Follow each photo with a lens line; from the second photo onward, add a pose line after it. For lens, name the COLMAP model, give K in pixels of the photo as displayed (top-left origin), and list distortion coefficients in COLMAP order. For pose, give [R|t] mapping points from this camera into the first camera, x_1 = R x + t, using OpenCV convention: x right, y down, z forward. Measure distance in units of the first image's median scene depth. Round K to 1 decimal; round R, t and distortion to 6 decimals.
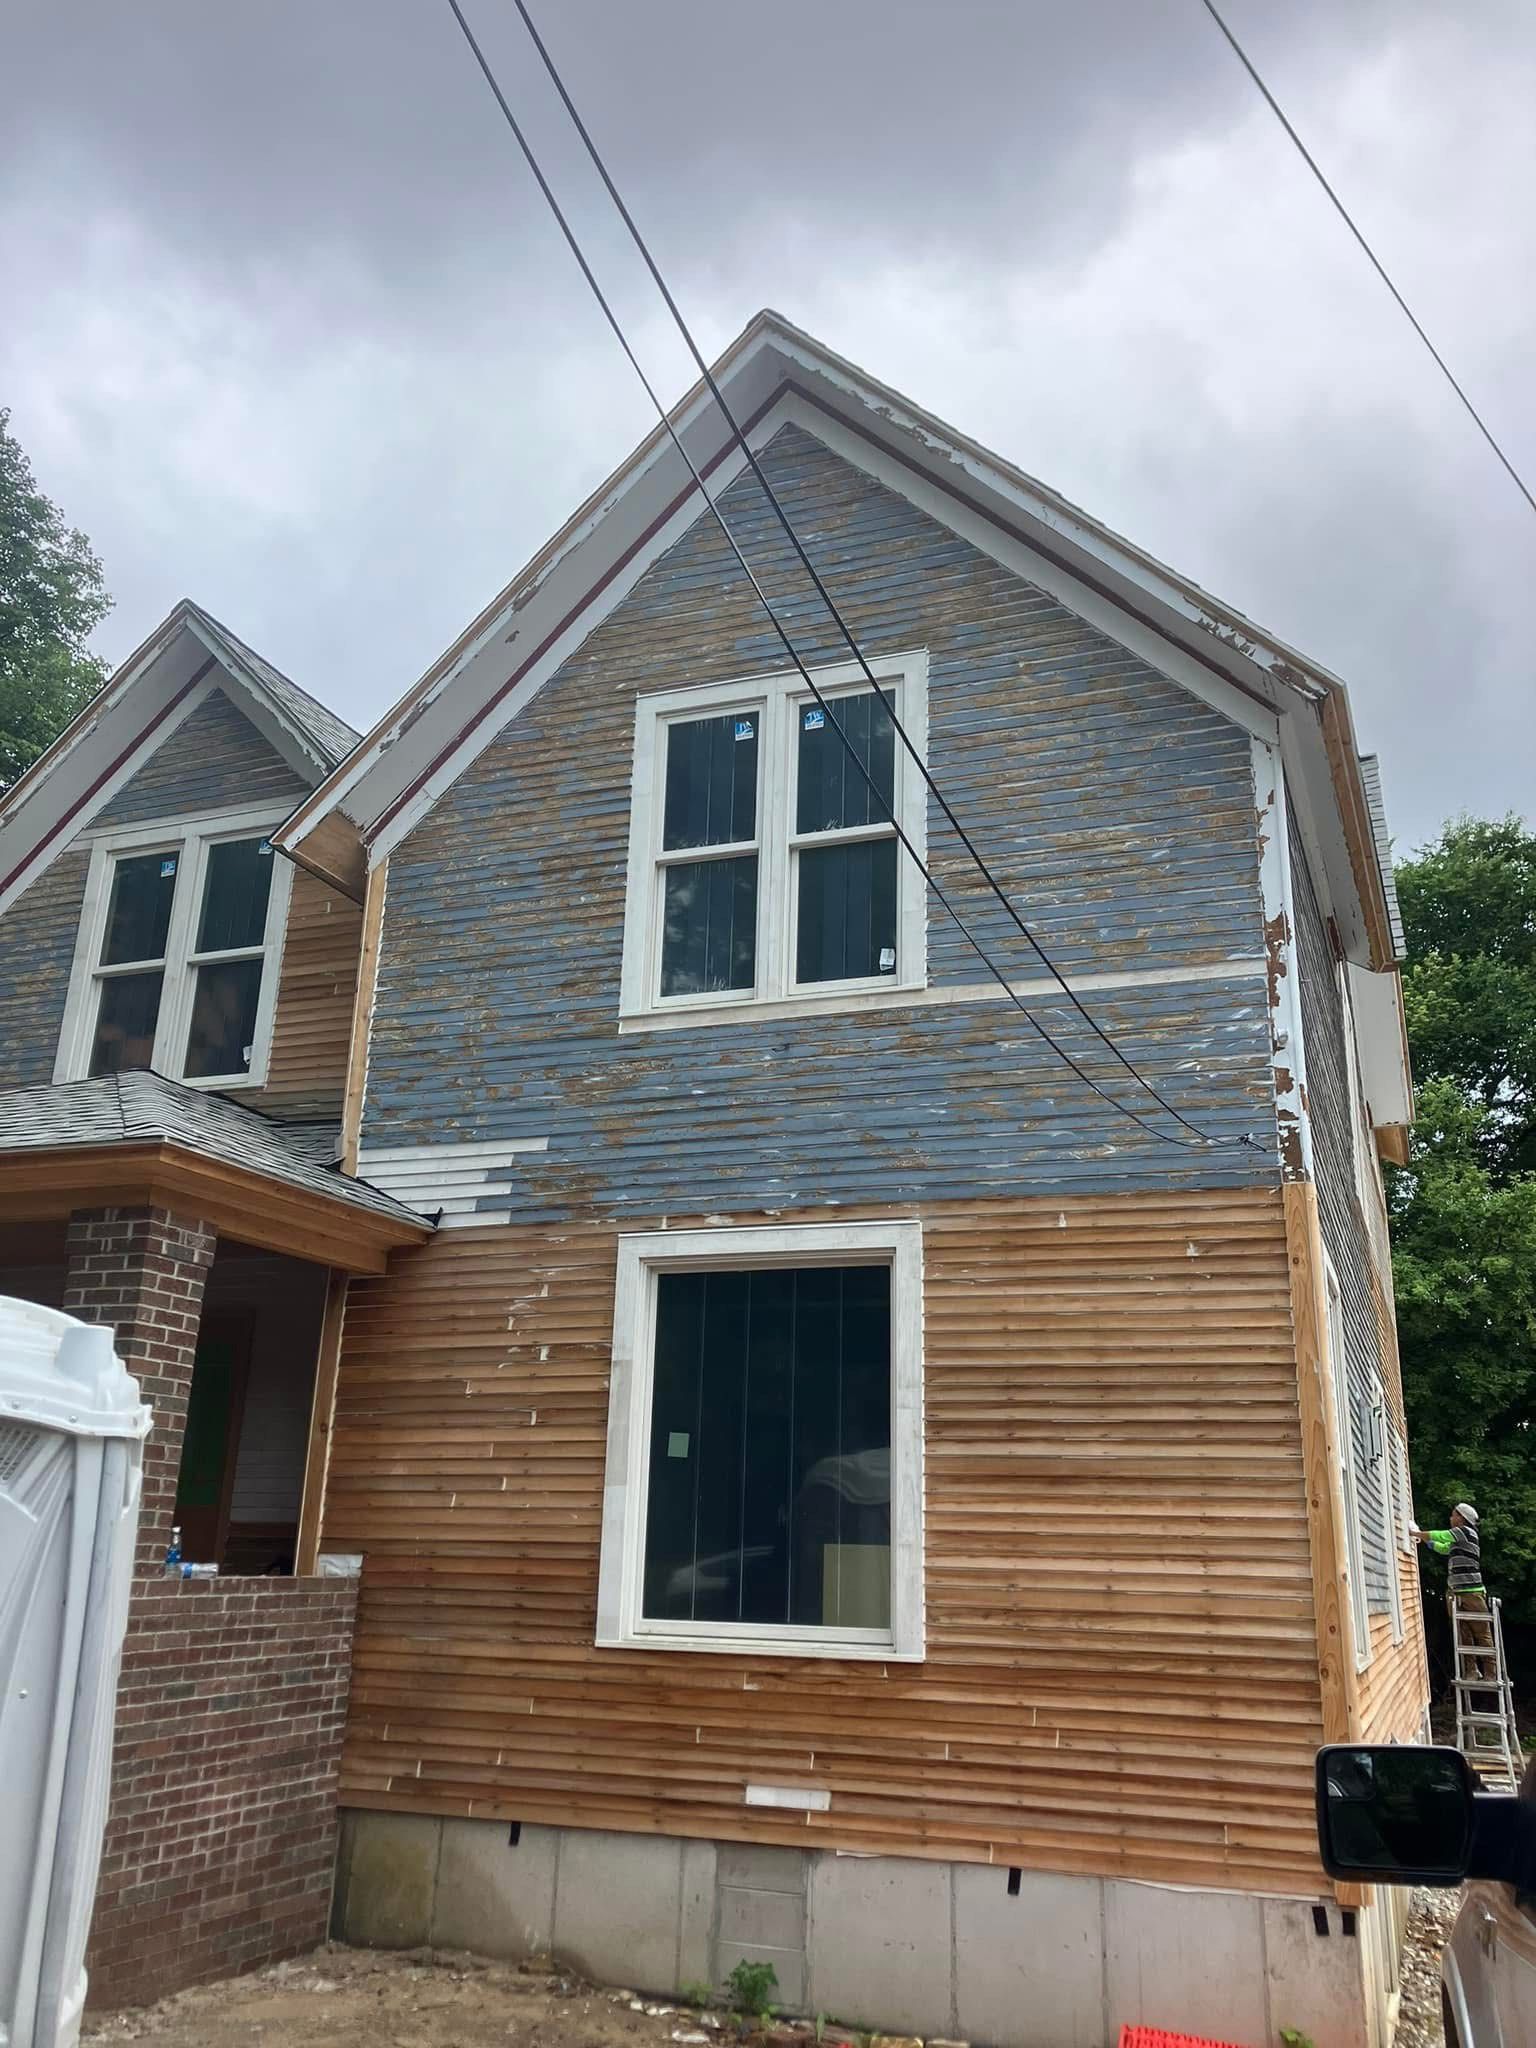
lens RADIAL K [[1682.8, 0, 779.3], [0, 1682.8, 1021.6], [0, 0, 1]] dist [0.064549, -0.019827]
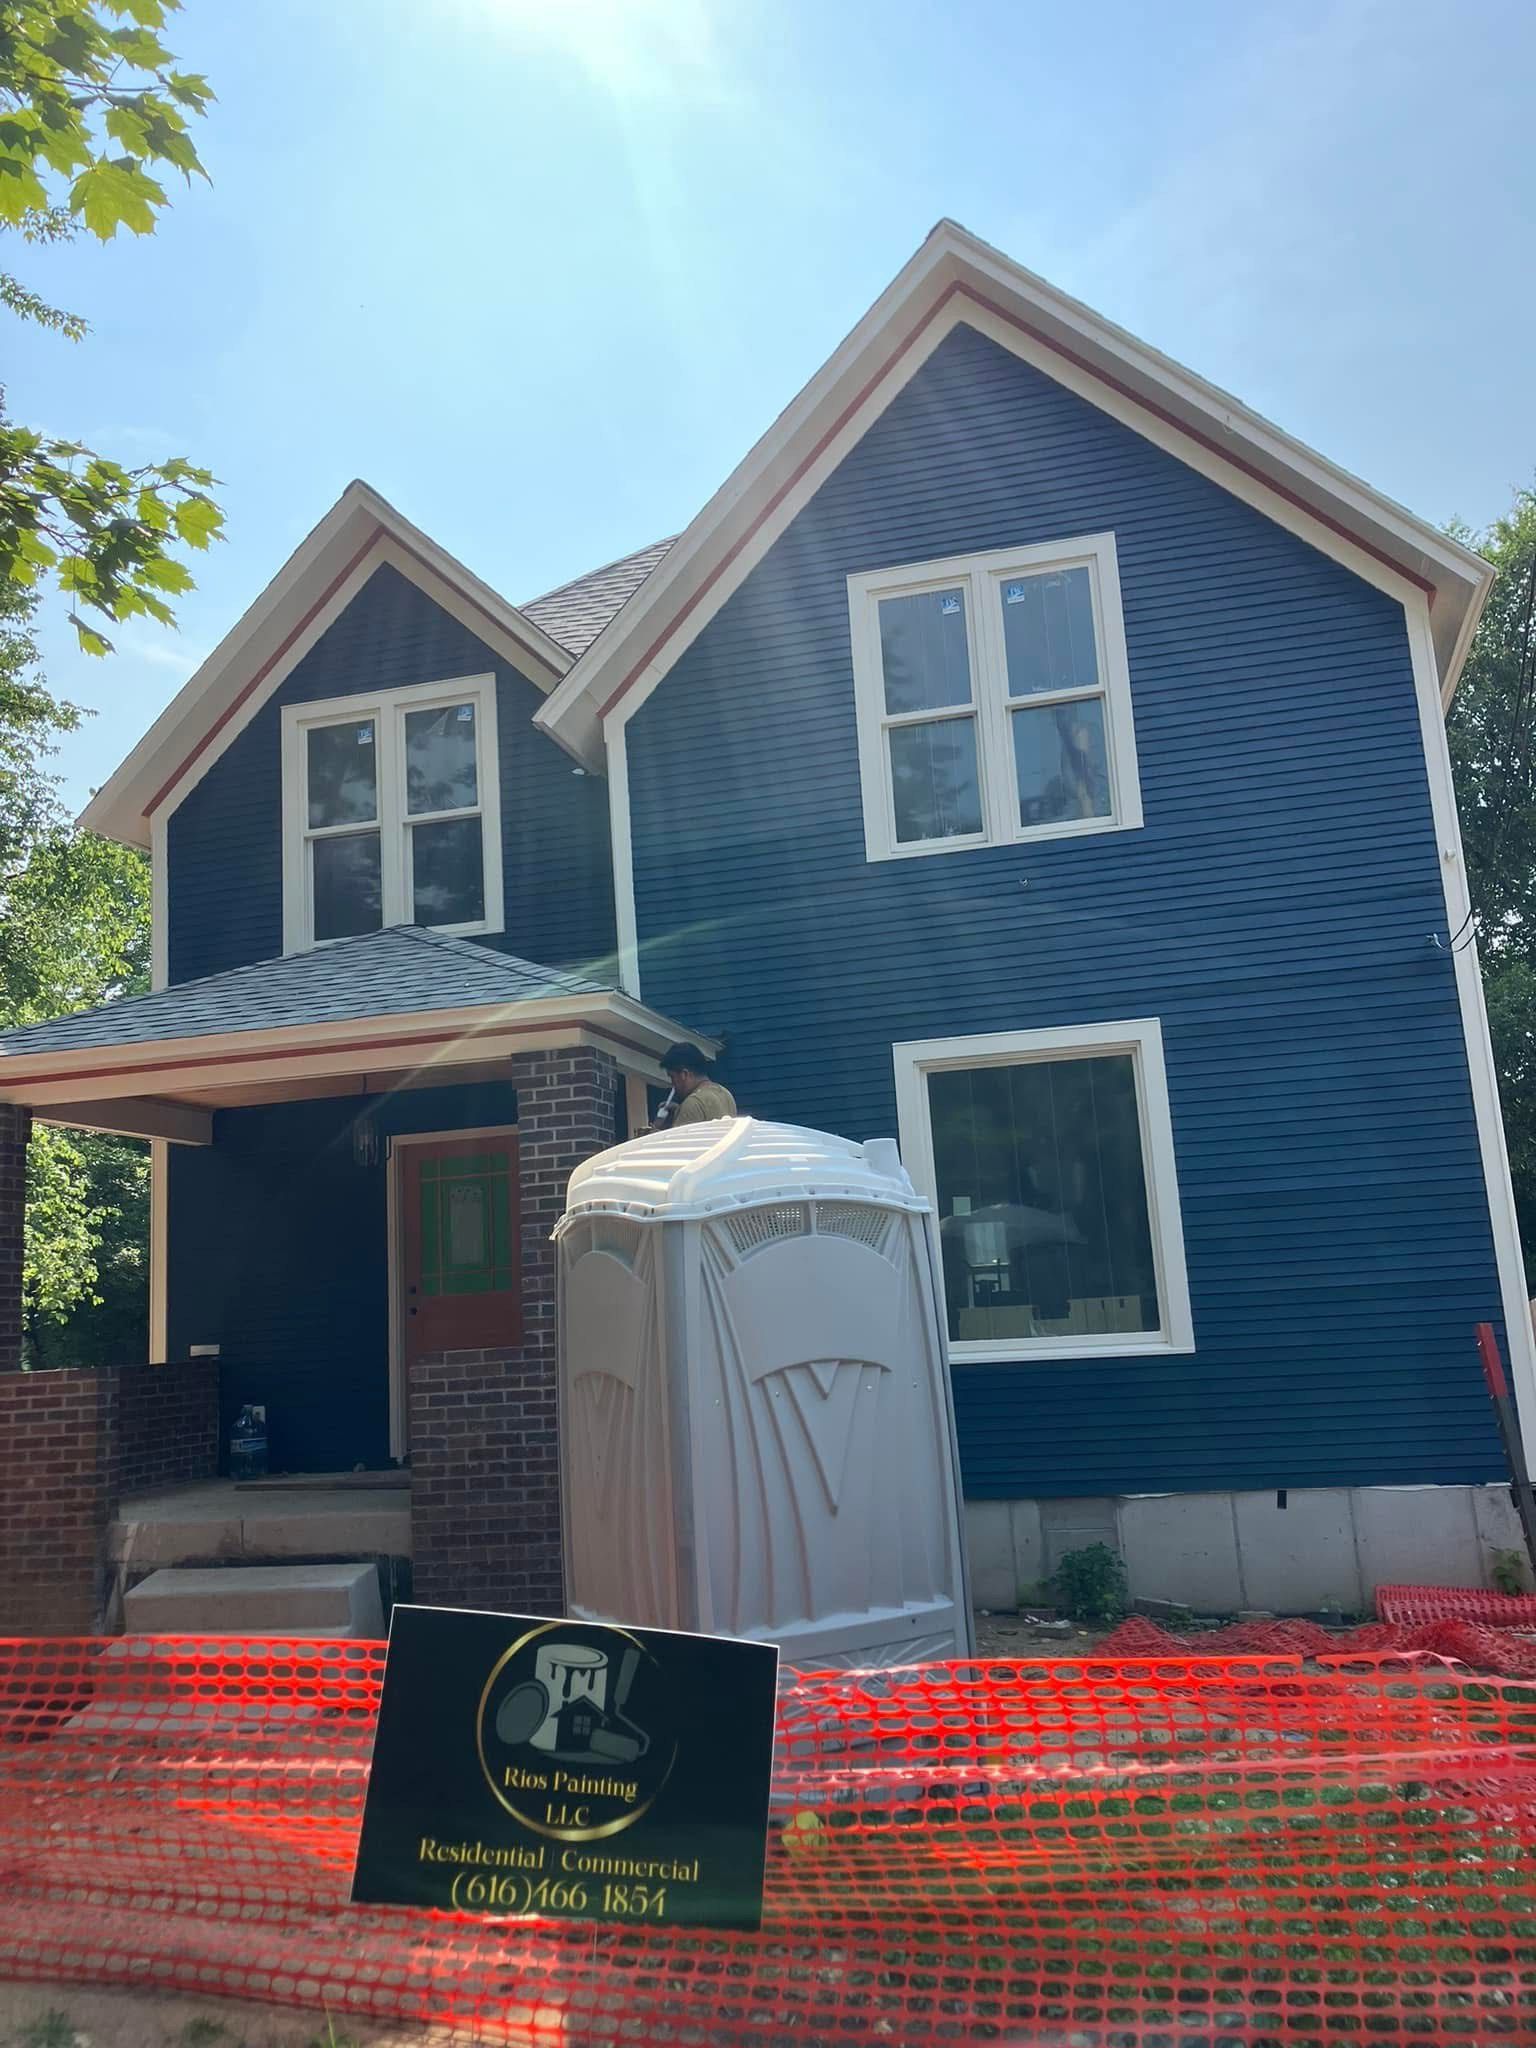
lens RADIAL K [[1682.8, 0, 779.3], [0, 1682.8, 1021.6], [0, 0, 1]] dist [0.064549, -0.019827]
pose [[0.988087, -0.064239, 0.139844, -0.380900], [0.045825, 0.990306, 0.131130, -0.056957], [-0.146912, -0.123159, 0.981452, -0.189543]]
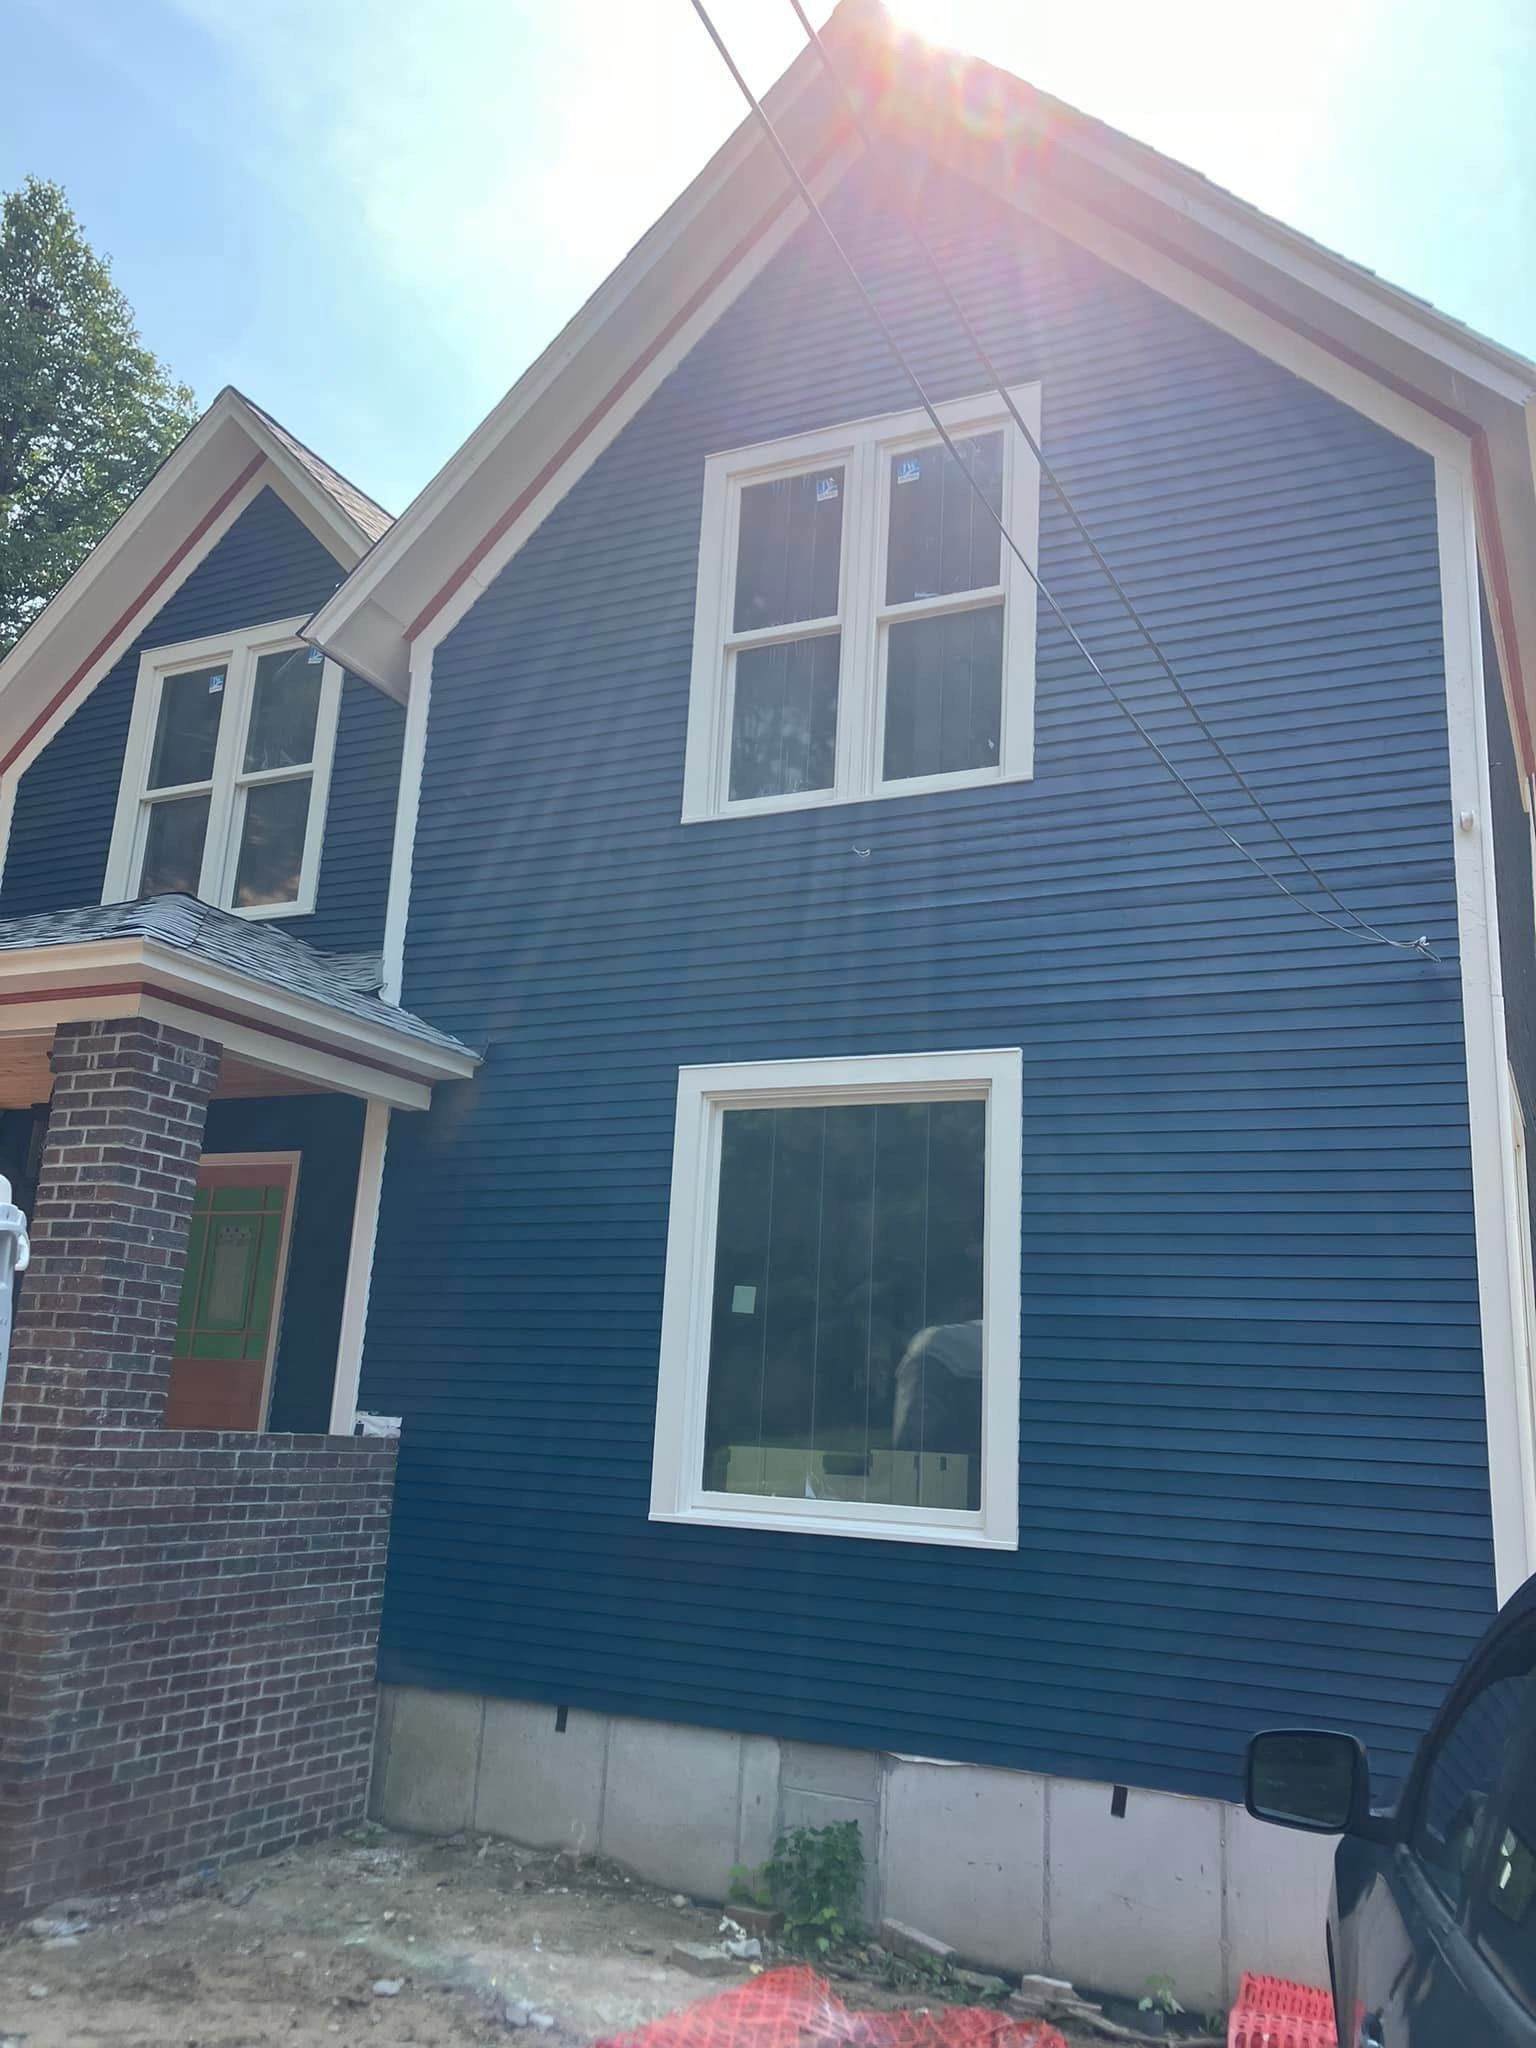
lens RADIAL K [[1680.9, 0, 768.0], [0, 1680.9, 1024.0], [0, 0, 1]] dist [0.026944, -0.003325]
pose [[0.995985, 0.004477, -0.089412, 0.032492], [0.001137, 0.998035, 0.062642, 0.054506], [0.089517, -0.062492, 0.994023, 0.149003]]
